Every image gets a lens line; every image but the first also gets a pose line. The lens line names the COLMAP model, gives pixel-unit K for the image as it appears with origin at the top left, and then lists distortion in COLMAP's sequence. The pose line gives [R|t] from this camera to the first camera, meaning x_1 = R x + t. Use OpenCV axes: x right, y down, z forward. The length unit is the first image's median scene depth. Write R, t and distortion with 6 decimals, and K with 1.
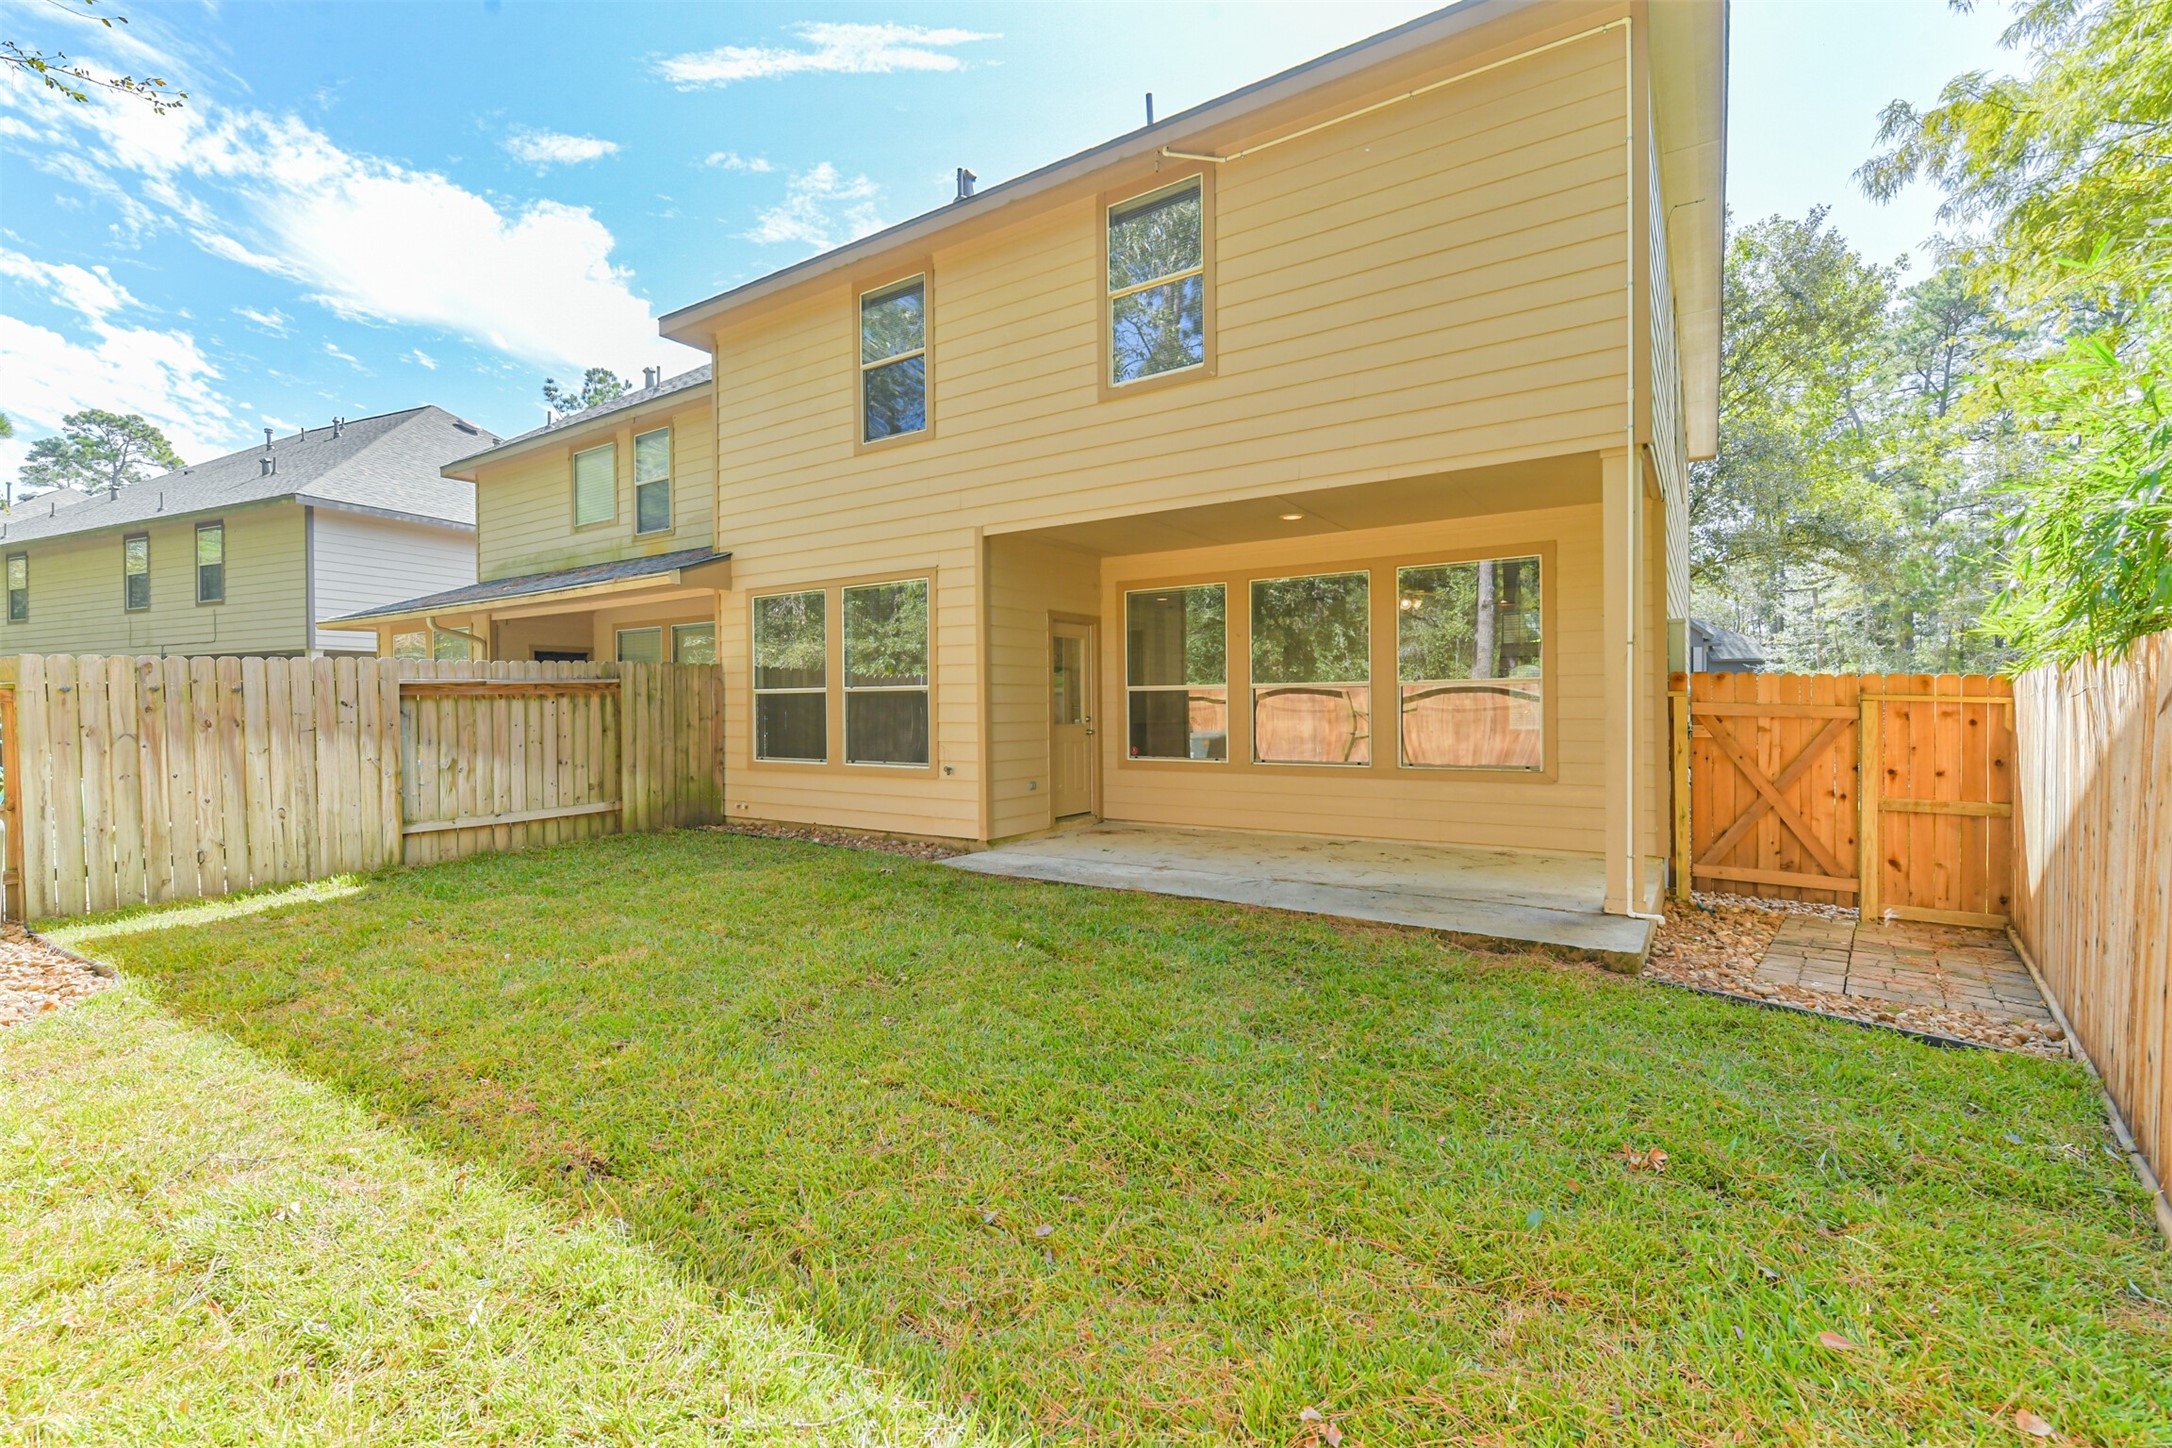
lens RADIAL K [[926.4, 0, 1089.7], [0, 926.4, 729.3], [0, 0, 1]] dist [0.032897, -0.008101]
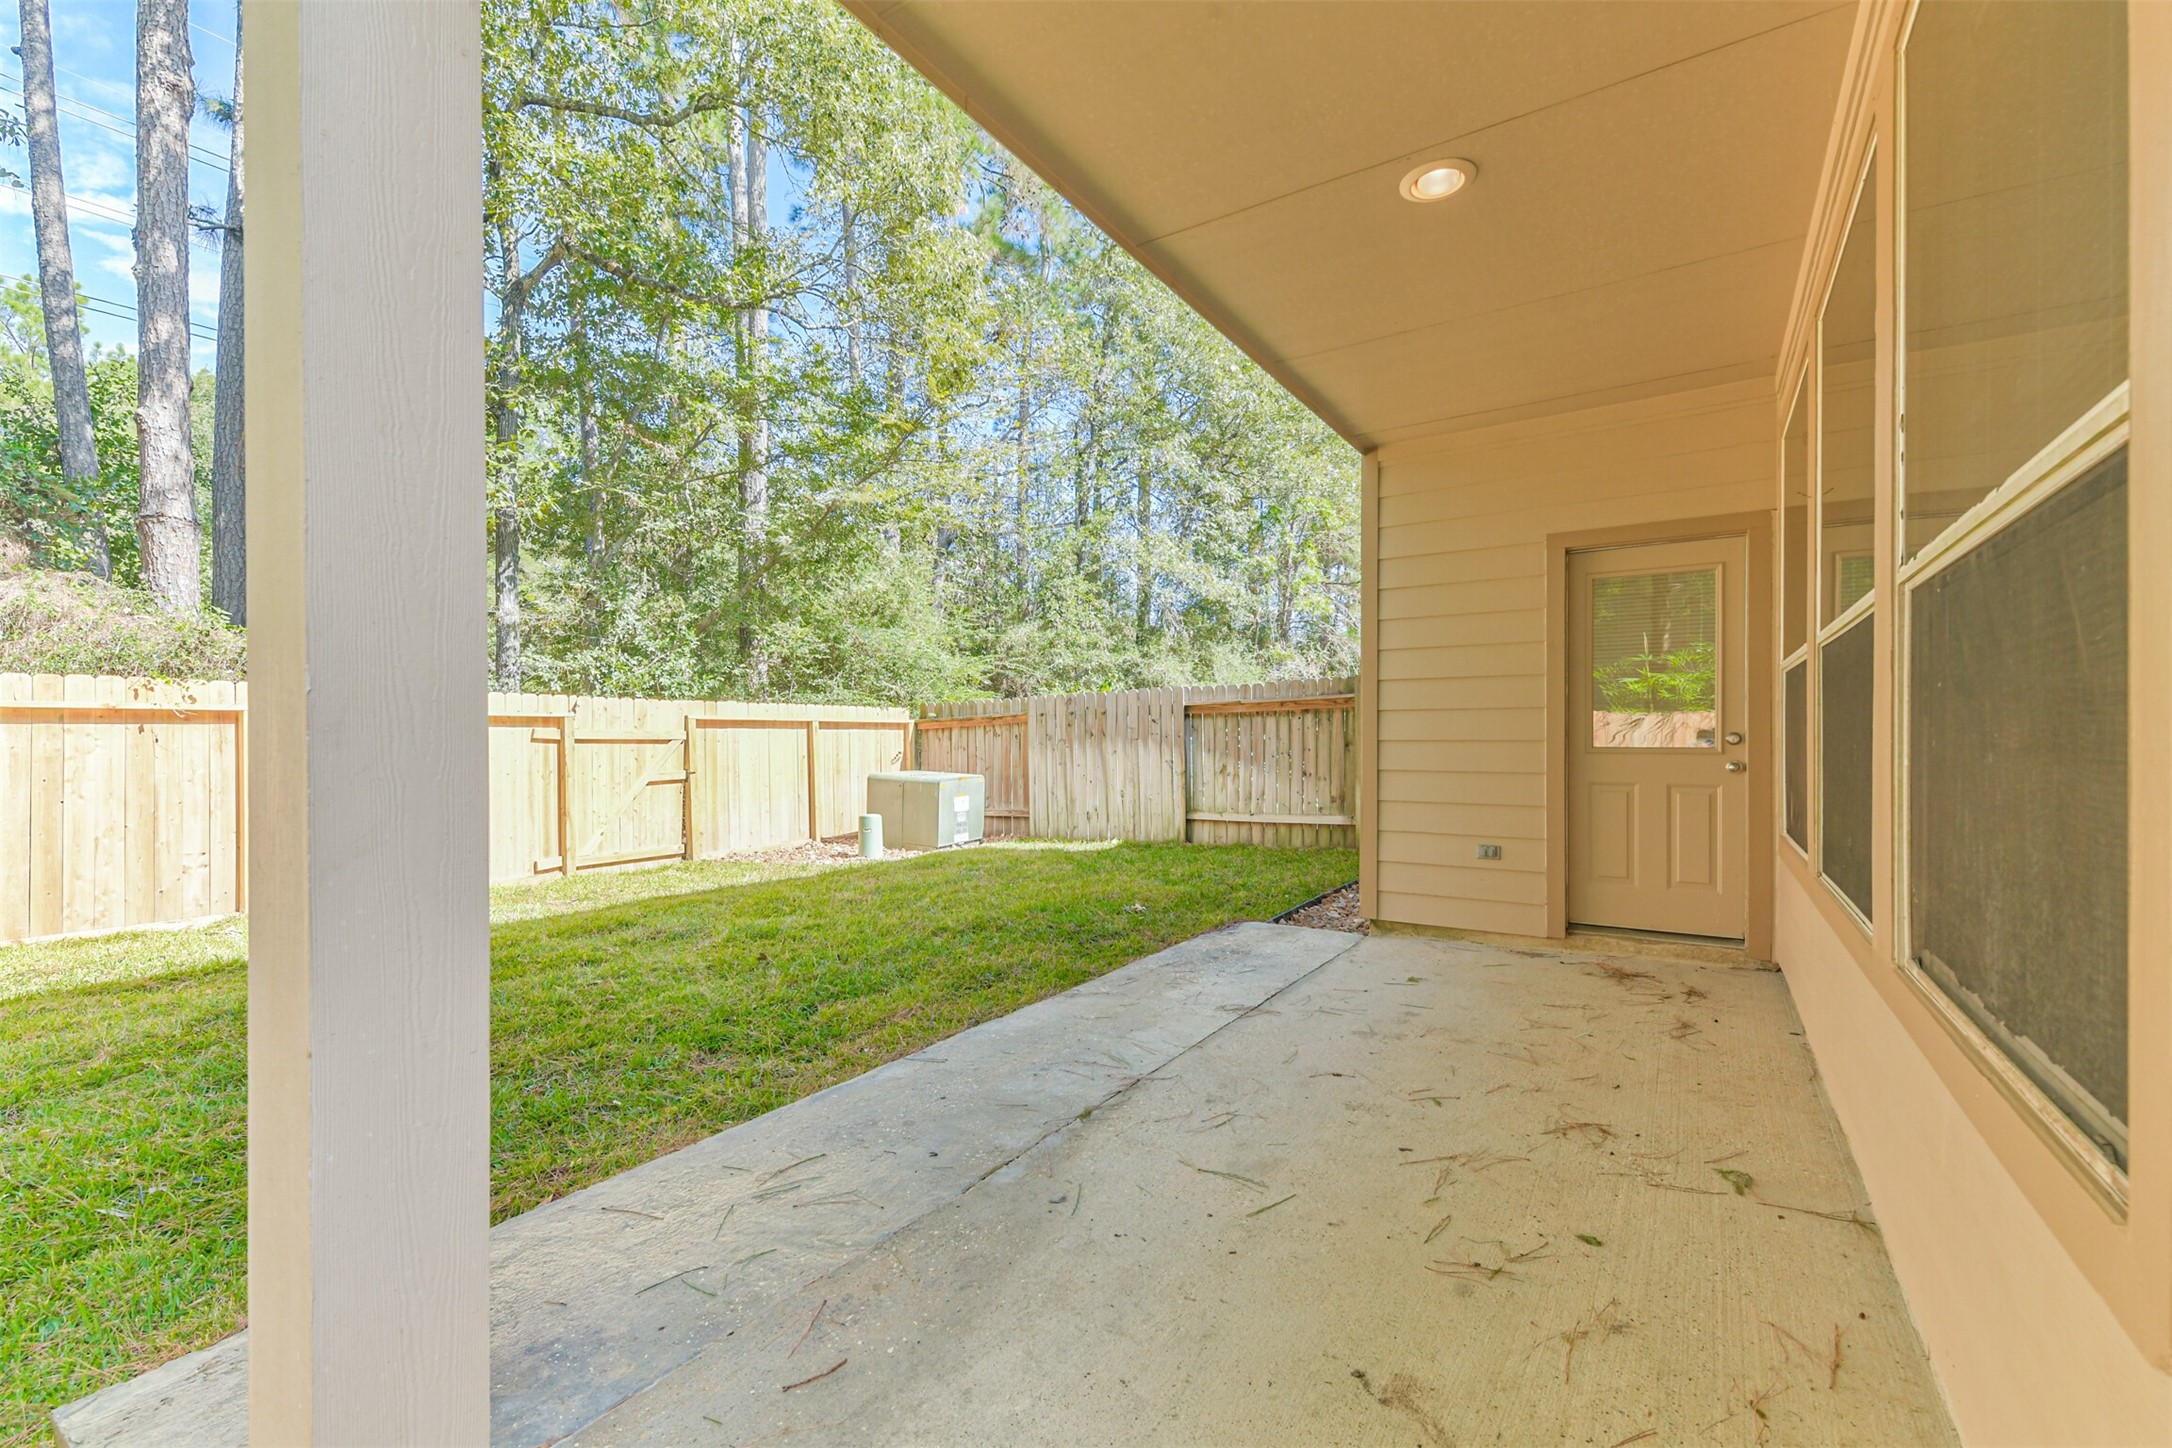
lens RADIAL K [[926.4, 0, 1089.7], [0, 926.4, 729.3], [0, 0, 1]] dist [0.032897, -0.008101]
pose [[0.008688, -0.002883, -0.999958, 0.533669], [-0.020660, 0.999782, -0.003062, -0.007474], [0.999749, 0.020685, 0.008626, 0.785867]]
